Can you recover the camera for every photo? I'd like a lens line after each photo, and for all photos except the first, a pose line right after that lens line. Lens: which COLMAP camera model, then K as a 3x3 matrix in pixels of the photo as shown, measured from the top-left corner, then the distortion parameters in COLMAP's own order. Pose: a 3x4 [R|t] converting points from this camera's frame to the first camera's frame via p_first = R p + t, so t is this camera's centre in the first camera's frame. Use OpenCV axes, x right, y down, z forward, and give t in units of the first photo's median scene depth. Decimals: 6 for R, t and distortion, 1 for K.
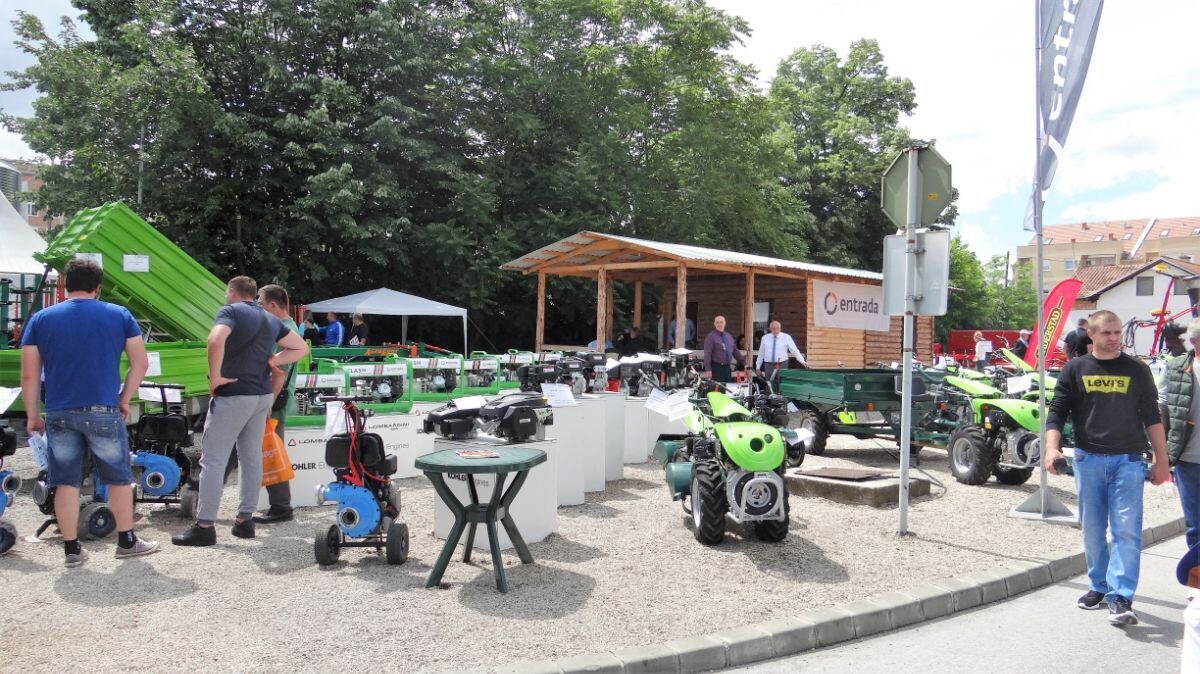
lens RADIAL K [[1028.1, 0, 600.2], [0, 1028.1, 410.4], [0, 0, 1]] dist [0.007024, 0.000553]
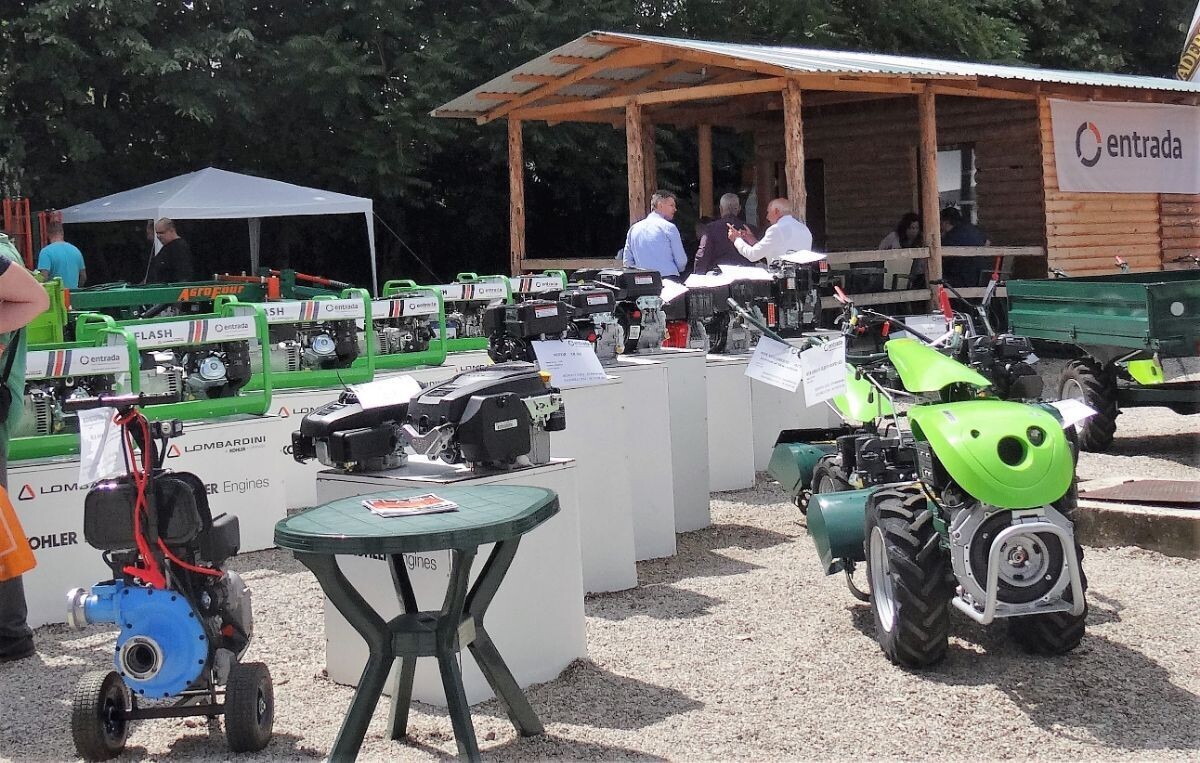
lens RADIAL K [[1682.3, 0, 556.3], [0, 1682.3, 381.6], [0, 0, 1]] dist [0.016412, 0.061553]
pose [[0.997958, -0.056272, -0.030211, -0.021938], [0.056631, 0.998333, 0.011175, -0.014282], [0.029532, -0.012863, 0.999481, 0.198247]]
